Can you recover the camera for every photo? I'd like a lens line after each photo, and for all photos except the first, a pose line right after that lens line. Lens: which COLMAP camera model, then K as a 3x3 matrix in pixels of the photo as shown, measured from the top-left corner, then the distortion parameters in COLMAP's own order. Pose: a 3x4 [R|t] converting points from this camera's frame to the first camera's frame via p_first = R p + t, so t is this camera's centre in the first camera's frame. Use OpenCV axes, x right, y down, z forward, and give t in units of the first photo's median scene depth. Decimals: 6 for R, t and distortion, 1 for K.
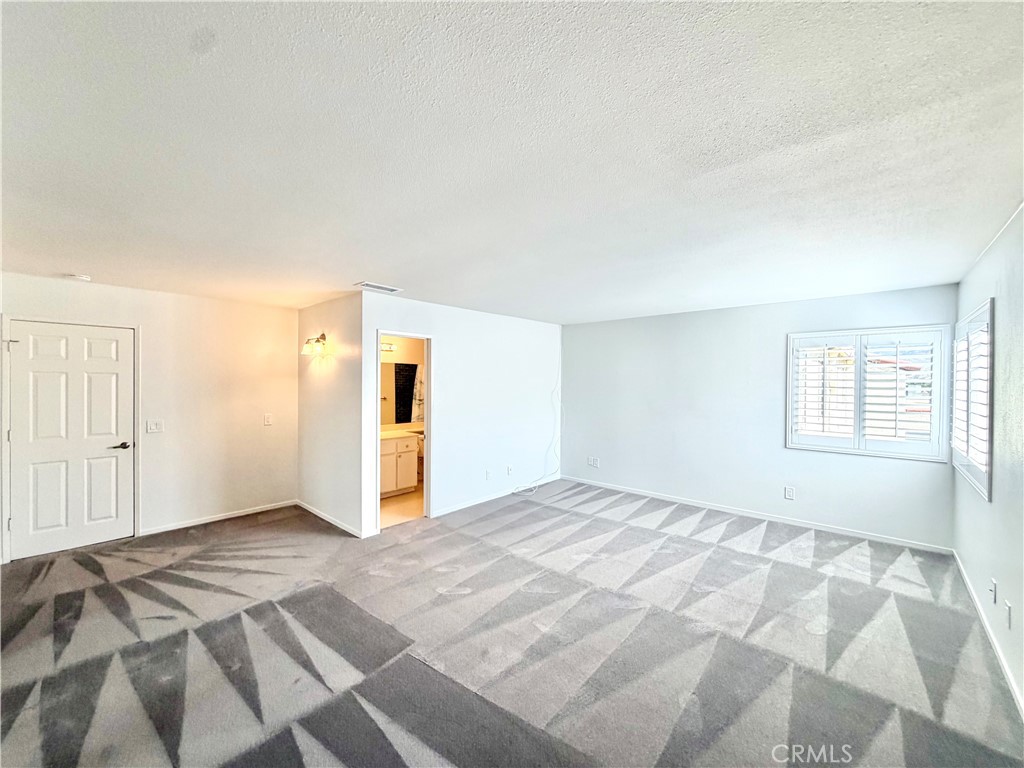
lens RADIAL K [[407.6, 0, 509.3], [0, 407.6, 385.3], [0, 0, 1]] dist [-0.000872, -0.000001]
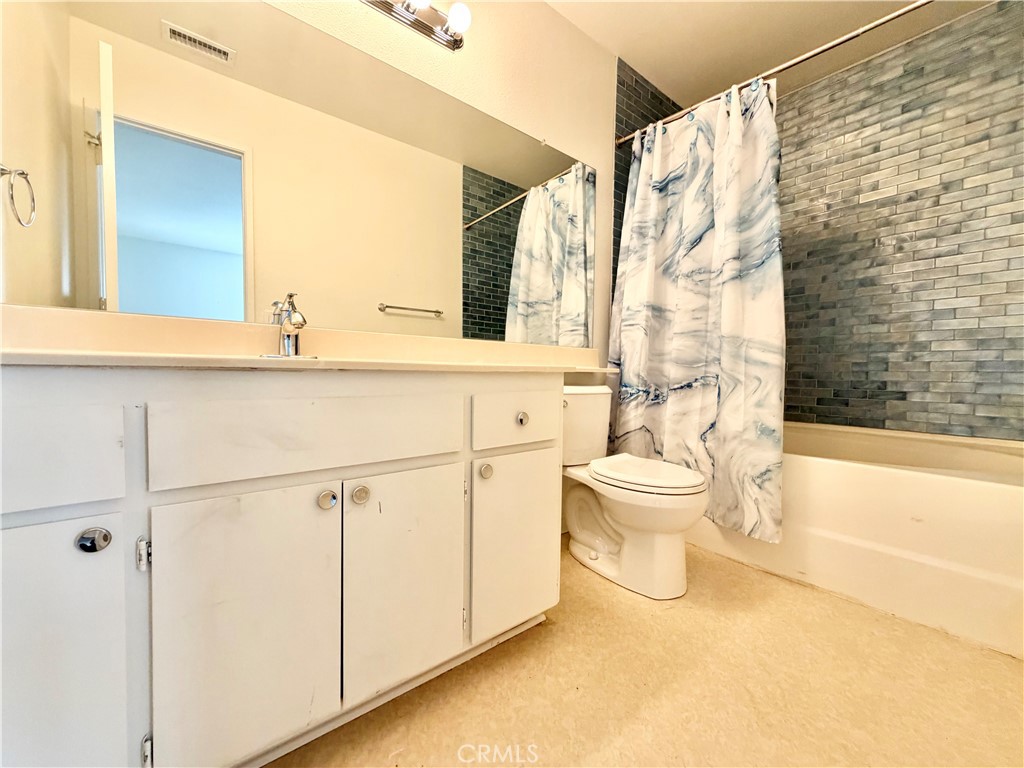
lens RADIAL K [[407.6, 0, 509.3], [0, 407.6, 385.3], [0, 0, 1]] dist [-0.000872, -0.000001]
pose [[0.987995, 0.012082, -0.154010, -0.179208], [-0.009593, 0.999811, 0.016894, 0.102714], [0.154185, -0.015214, 0.987925, 0.637195]]
